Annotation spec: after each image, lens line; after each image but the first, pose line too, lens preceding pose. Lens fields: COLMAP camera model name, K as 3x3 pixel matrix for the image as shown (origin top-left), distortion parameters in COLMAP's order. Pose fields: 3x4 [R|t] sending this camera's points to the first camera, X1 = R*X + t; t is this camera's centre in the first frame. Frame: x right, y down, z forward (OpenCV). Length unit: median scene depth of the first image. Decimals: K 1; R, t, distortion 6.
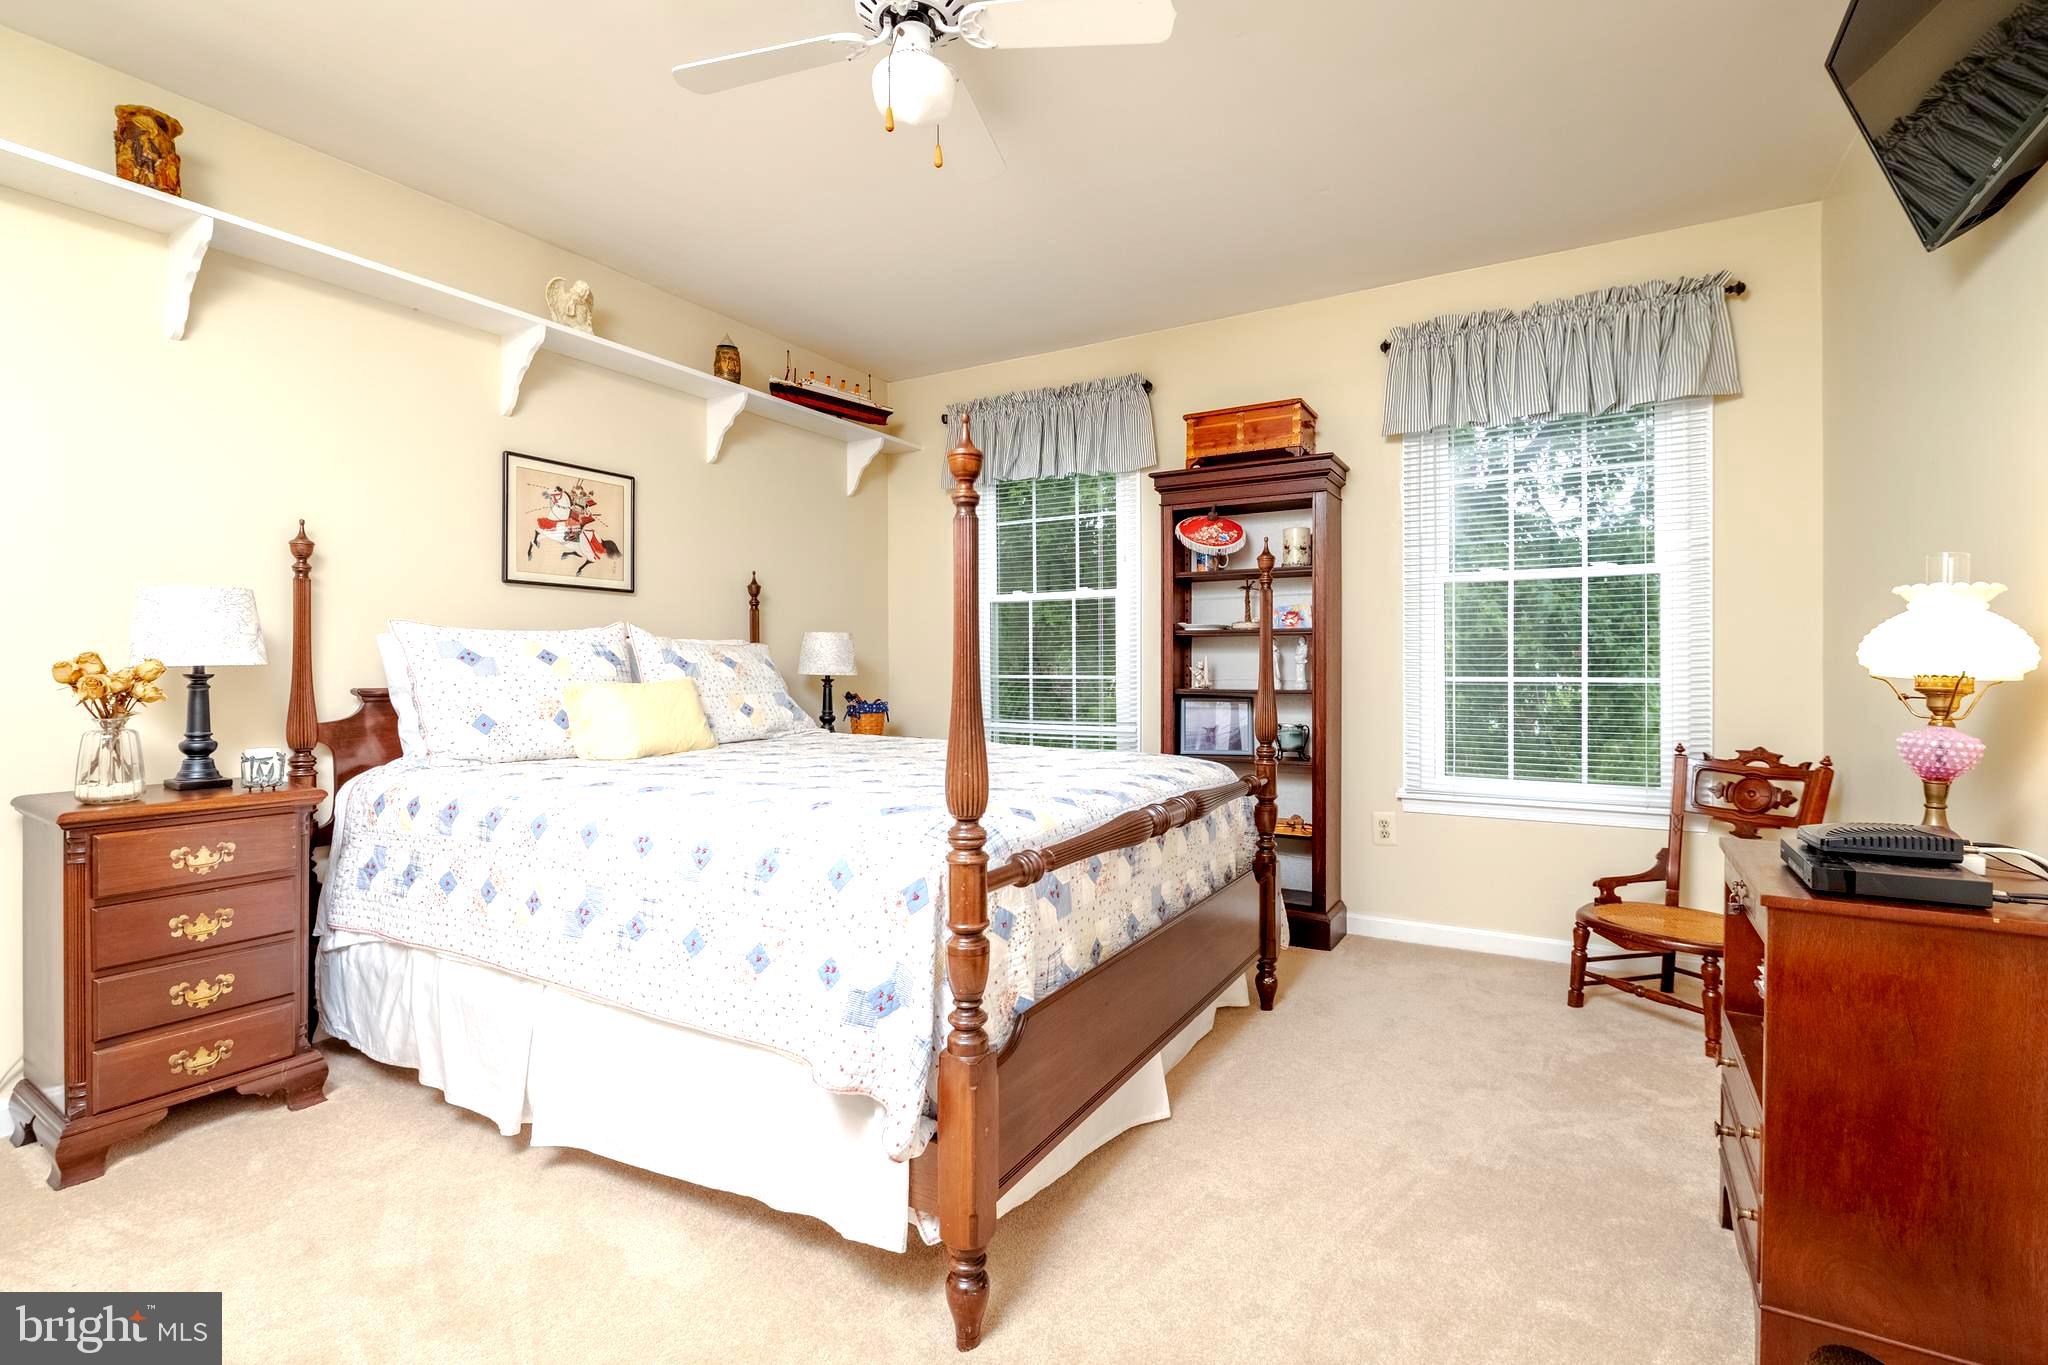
lens RADIAL K [[917.9, 0, 1026.8], [0, 917.9, 660.6], [0, 0, 1]] dist [0.002491, 0.000381]
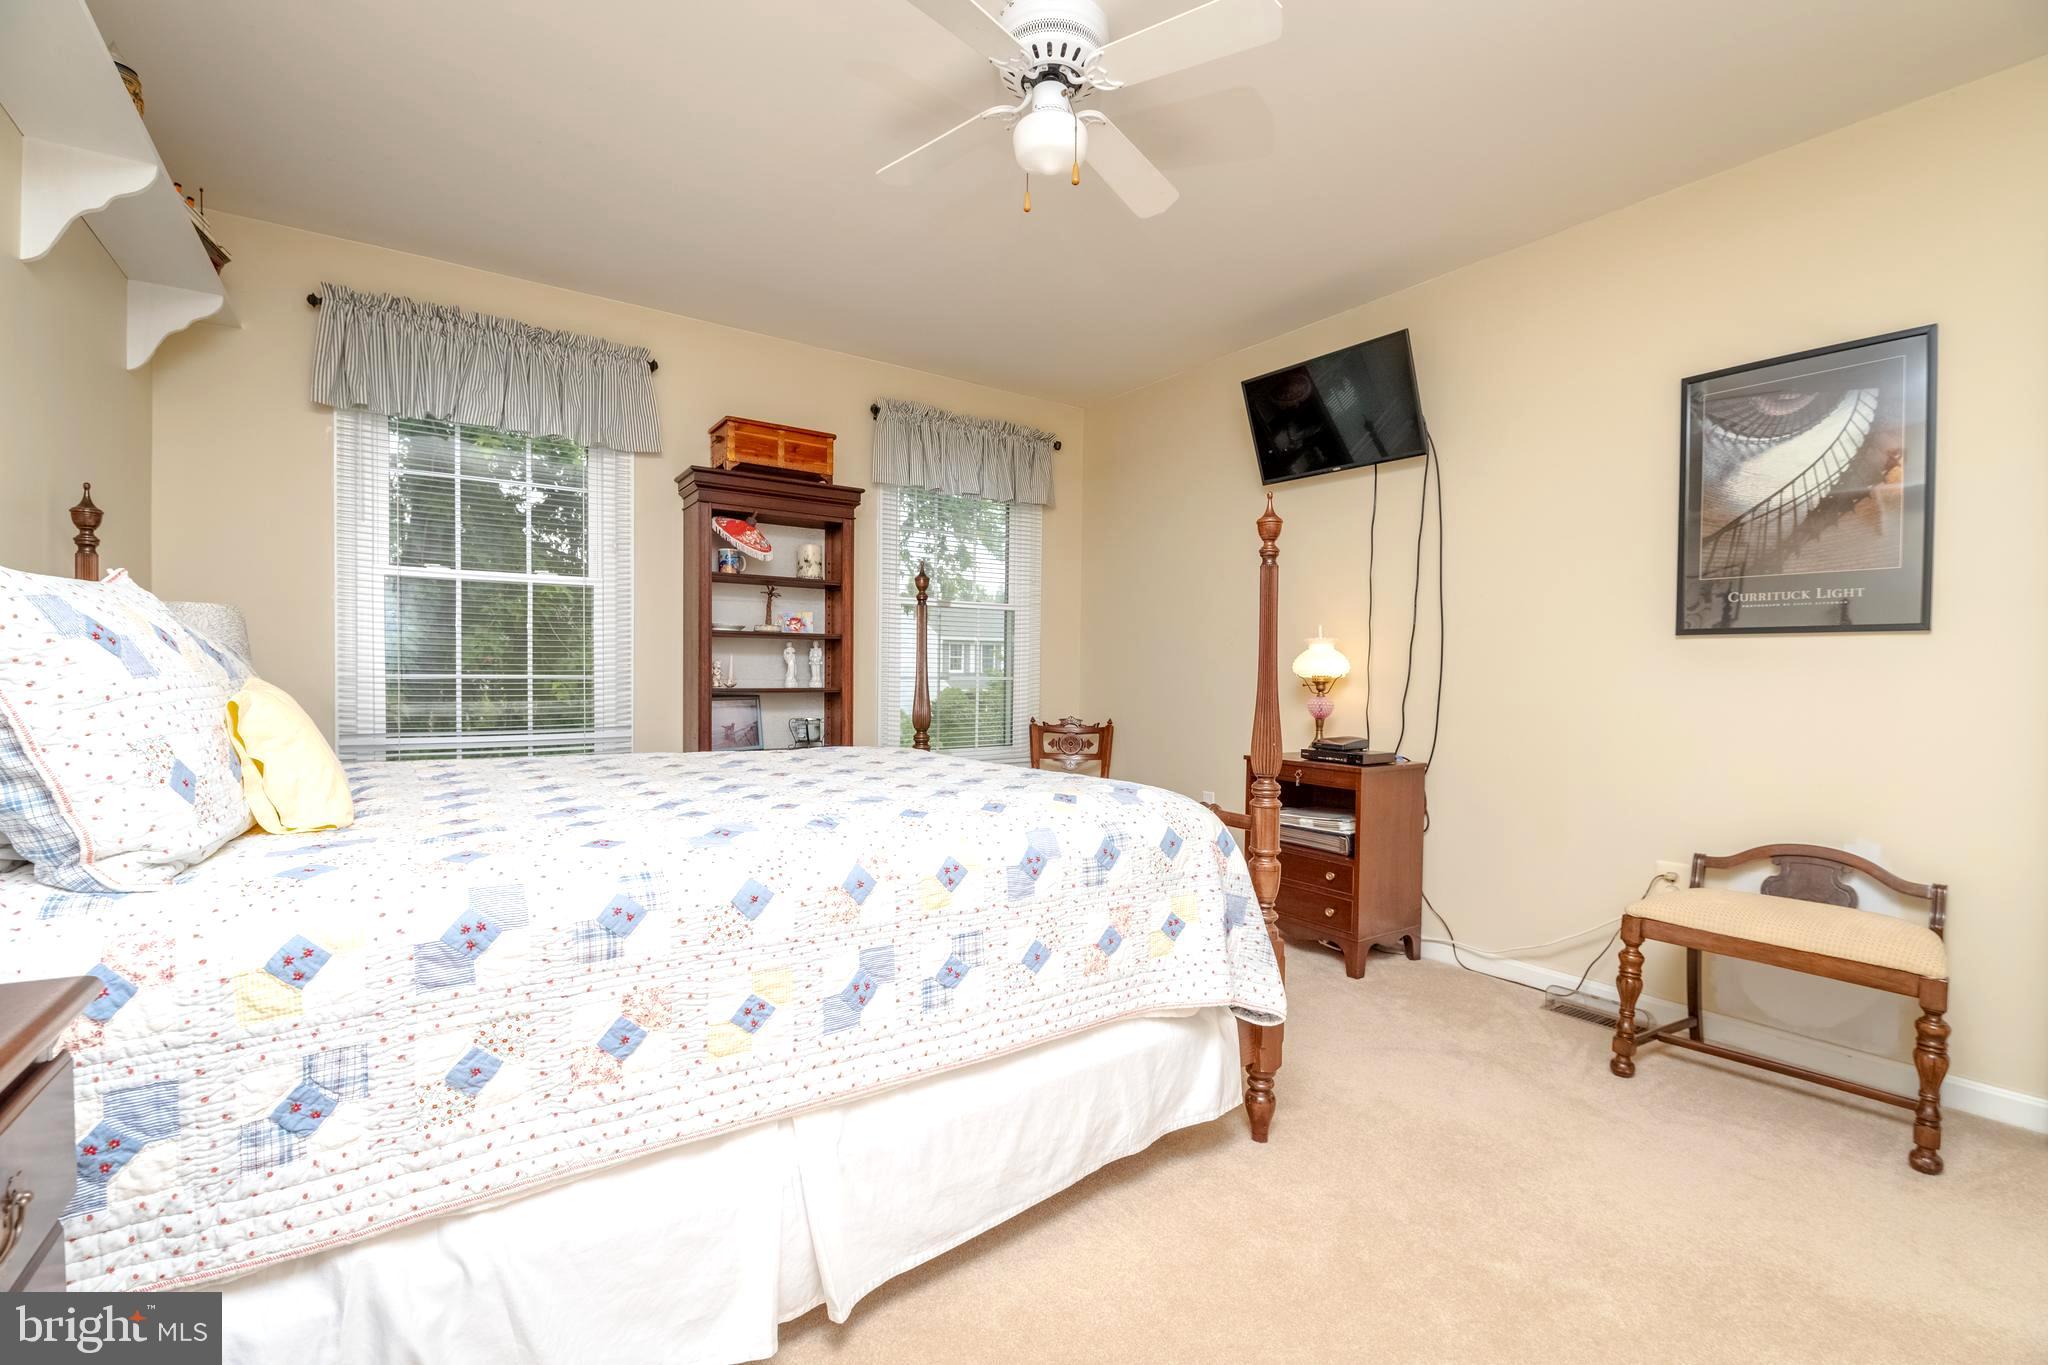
lens RADIAL K [[871.4, 0, 1029.9], [0, 871.4, 670.8], [0, 0, 1]] dist [-0.003891, -0.000341]
pose [[0.419414, 0.004617, 0.907783, -1.116311], [-0.015338, 0.999880, 0.002000, 0.008894], [-0.907666, -0.014762, 0.419434, 0.595440]]
